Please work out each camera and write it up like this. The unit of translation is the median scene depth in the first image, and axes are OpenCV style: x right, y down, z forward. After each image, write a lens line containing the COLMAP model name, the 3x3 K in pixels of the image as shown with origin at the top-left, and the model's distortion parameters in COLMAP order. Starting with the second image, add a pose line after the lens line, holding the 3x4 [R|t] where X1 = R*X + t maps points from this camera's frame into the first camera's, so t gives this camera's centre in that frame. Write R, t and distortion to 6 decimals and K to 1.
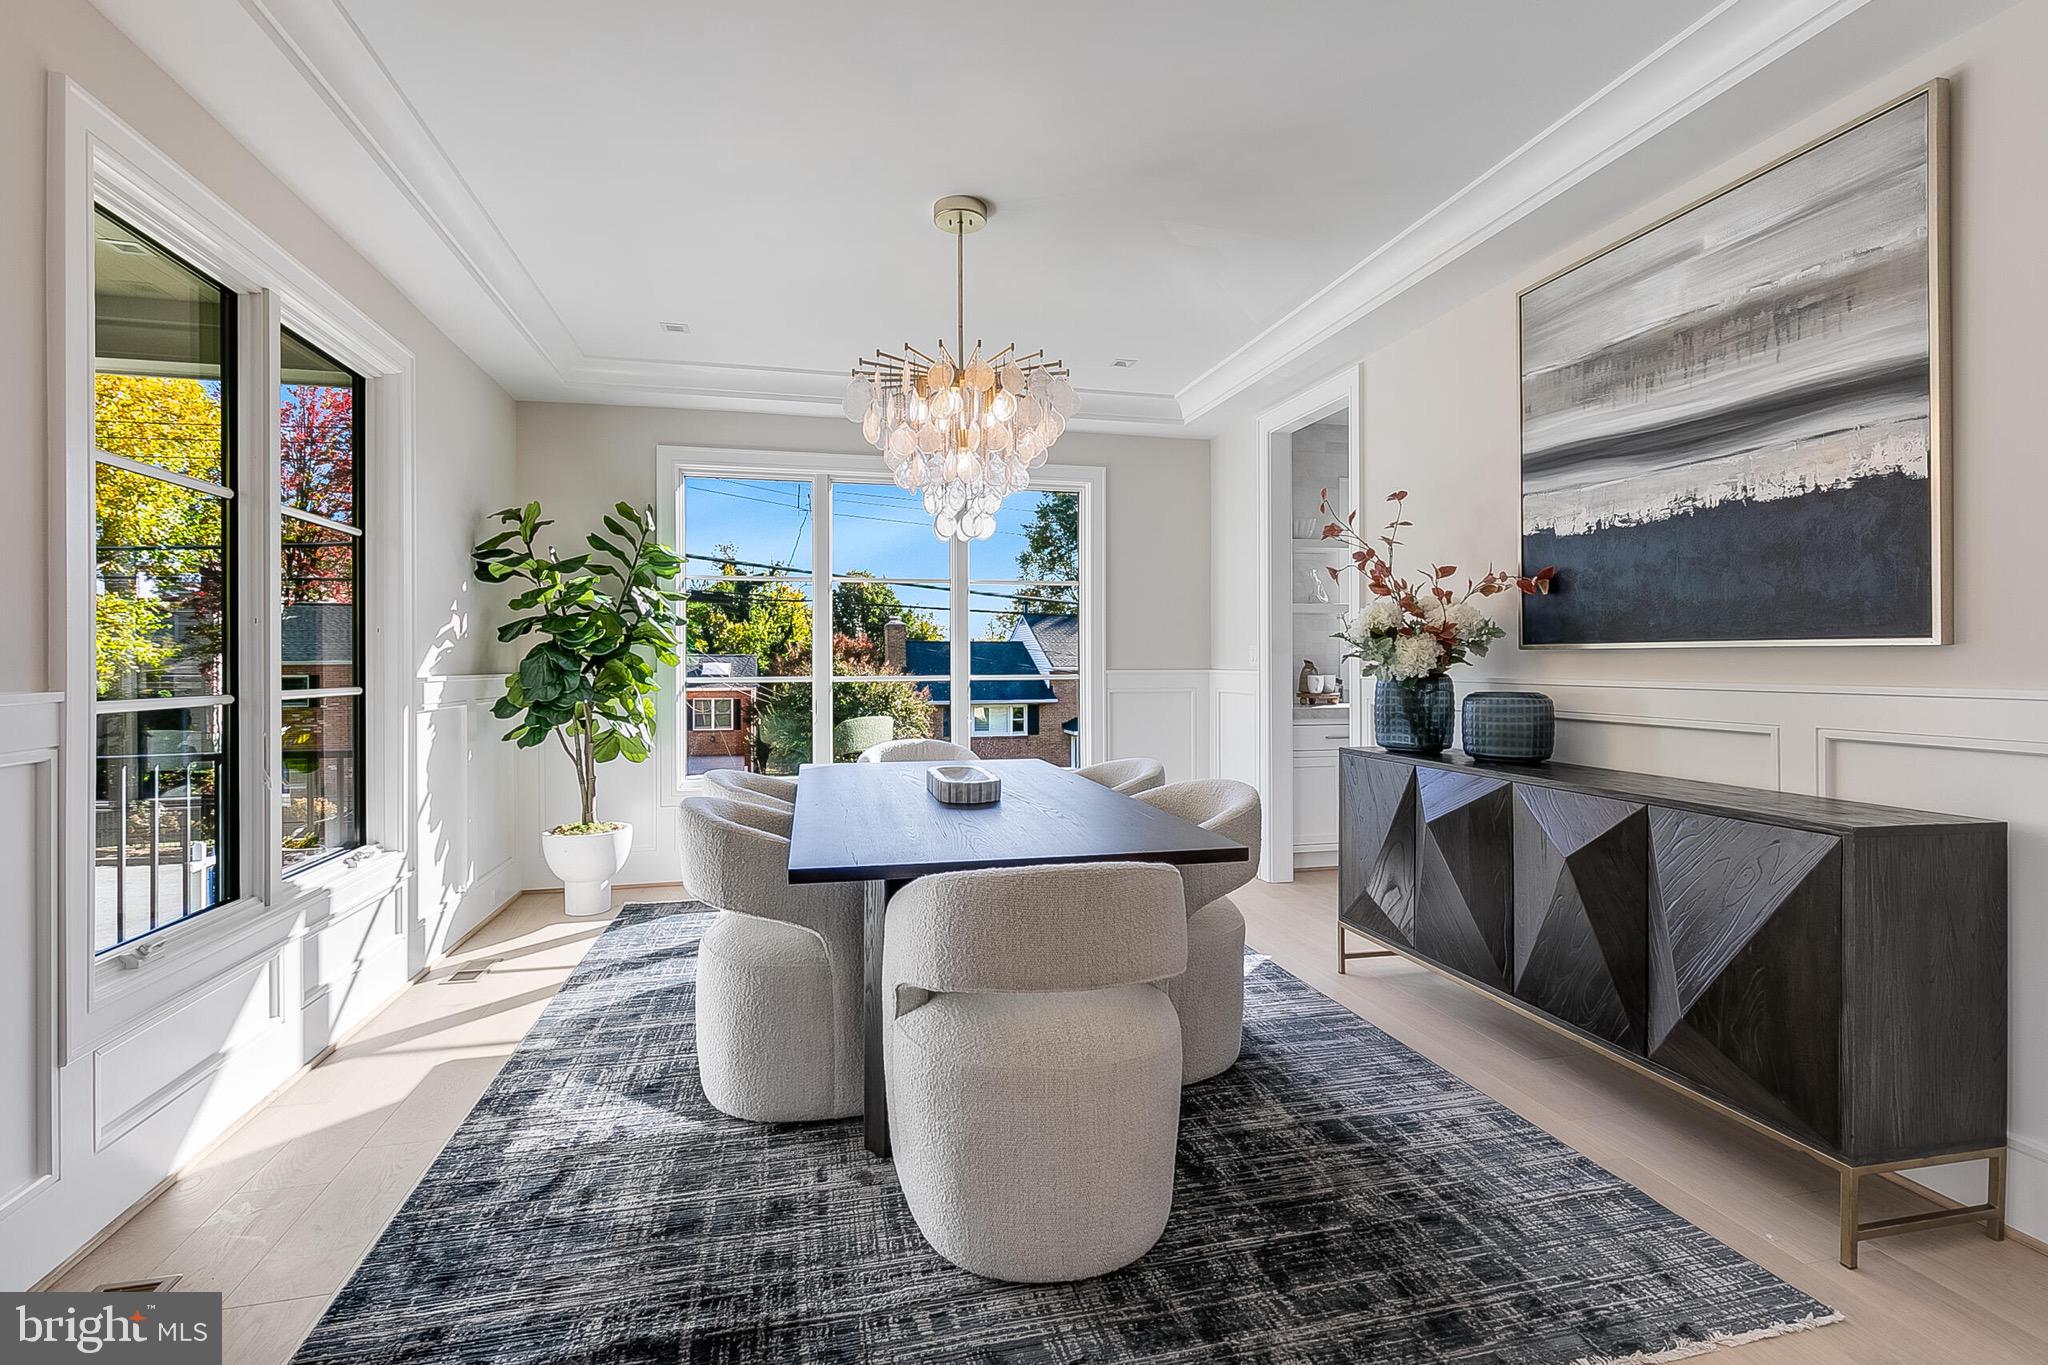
lens RADIAL K [[935.2, 0, 1024.4], [0, 935.2, 656.6], [0, 0, 1]] dist [0.002183, 0.000078]
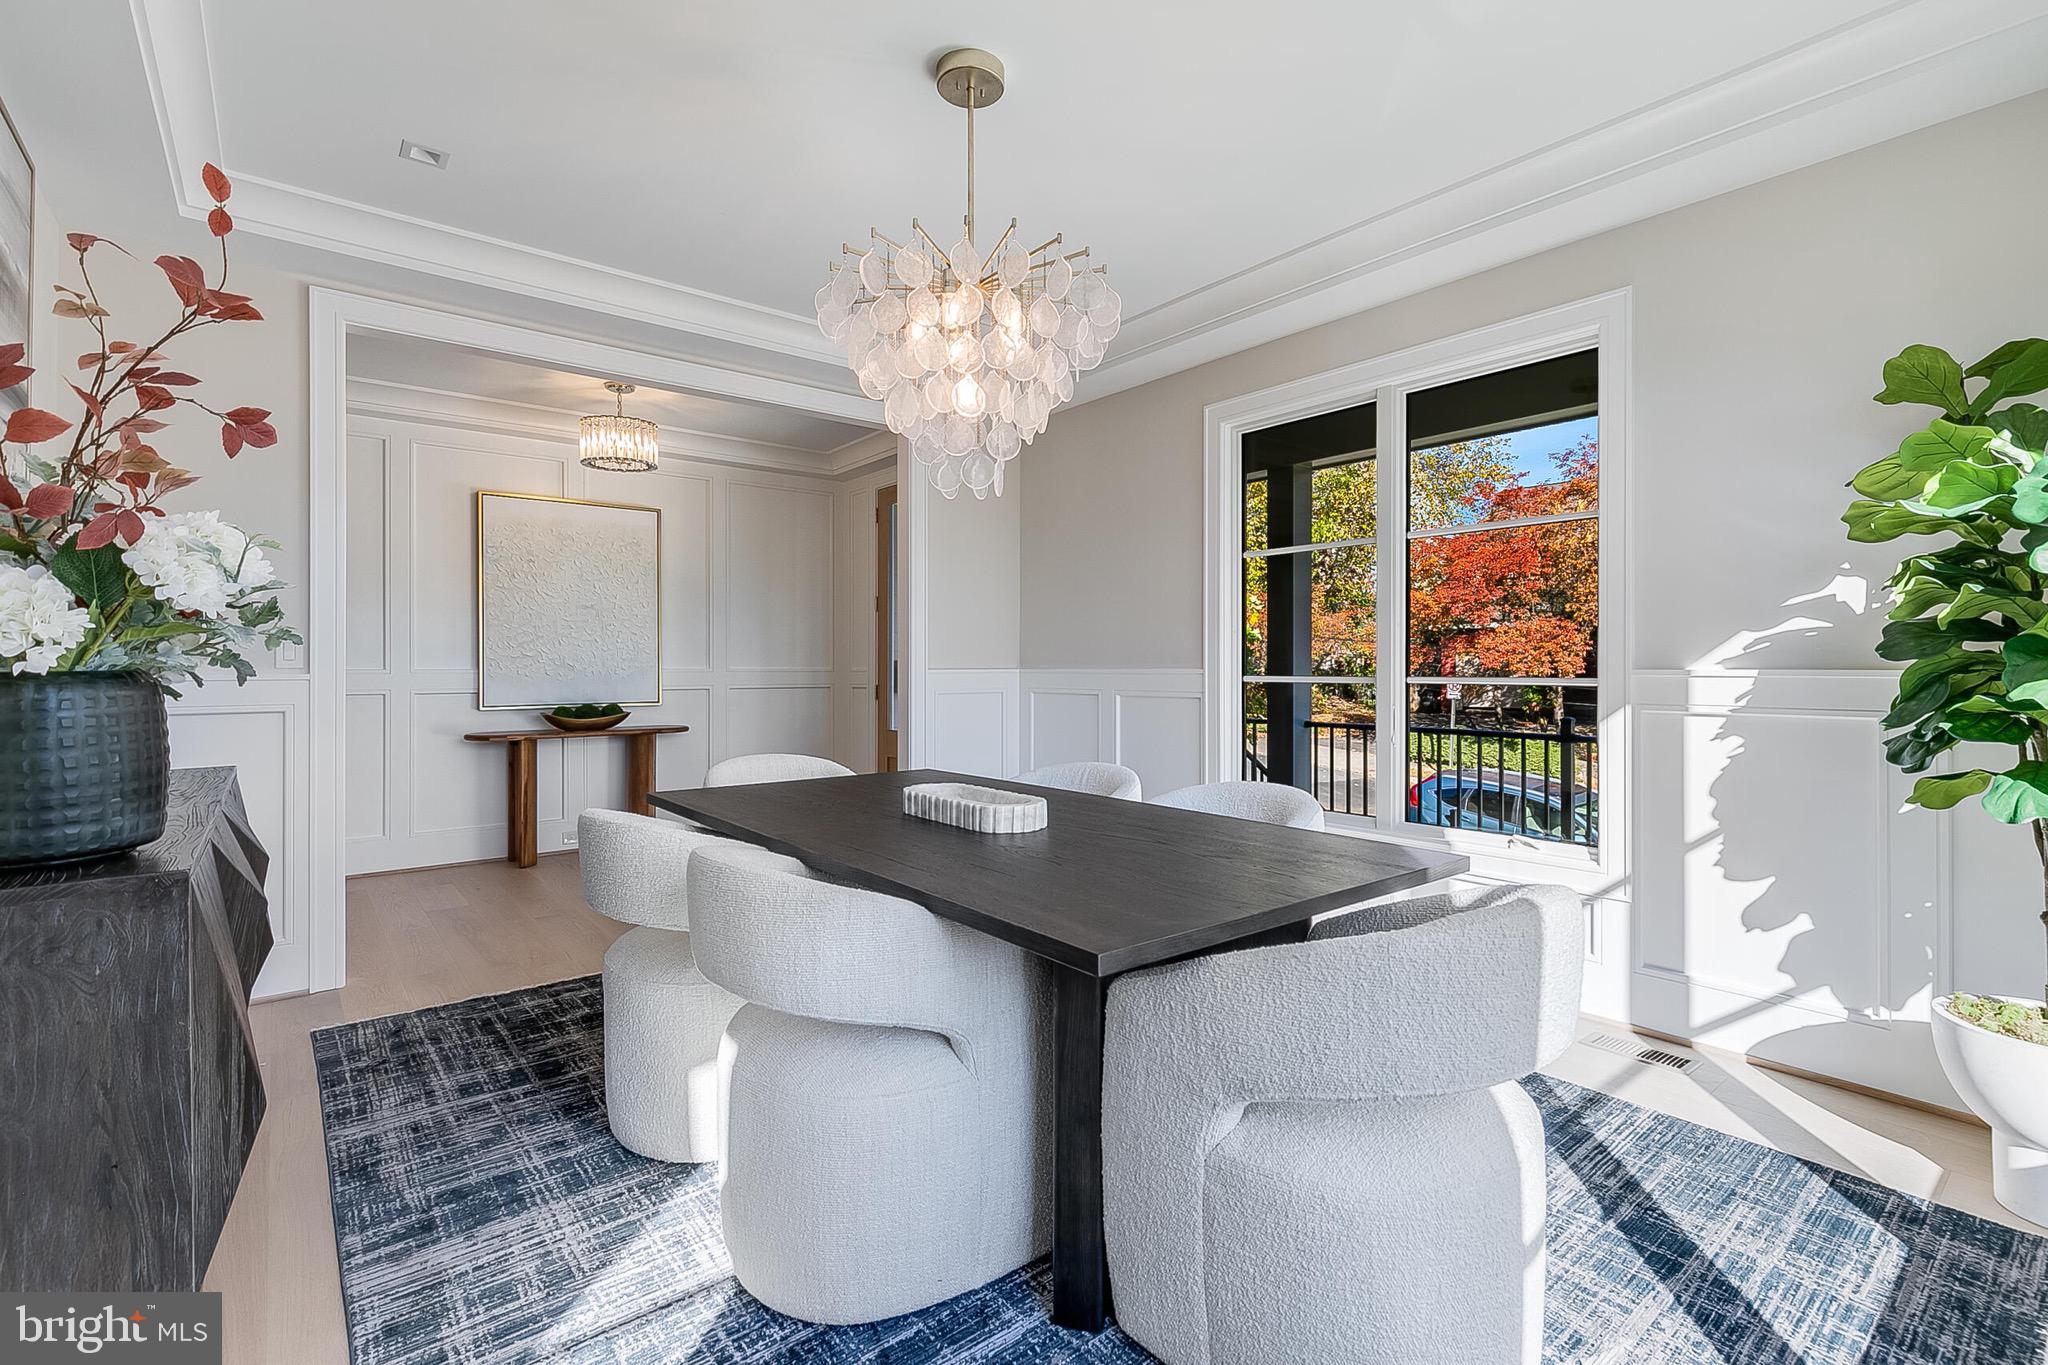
lens RADIAL K [[919.9, 0, 1021.4], [0, 919.9, 667.4], [0, 0, 1]] dist [0.001740, -0.000297]
pose [[-0.906165, 0.003294, -0.422912, 0.280283], [0.005311, 0.999979, -0.003592, 0.028953], [0.422891, -0.005501, -0.906164, 2.189538]]
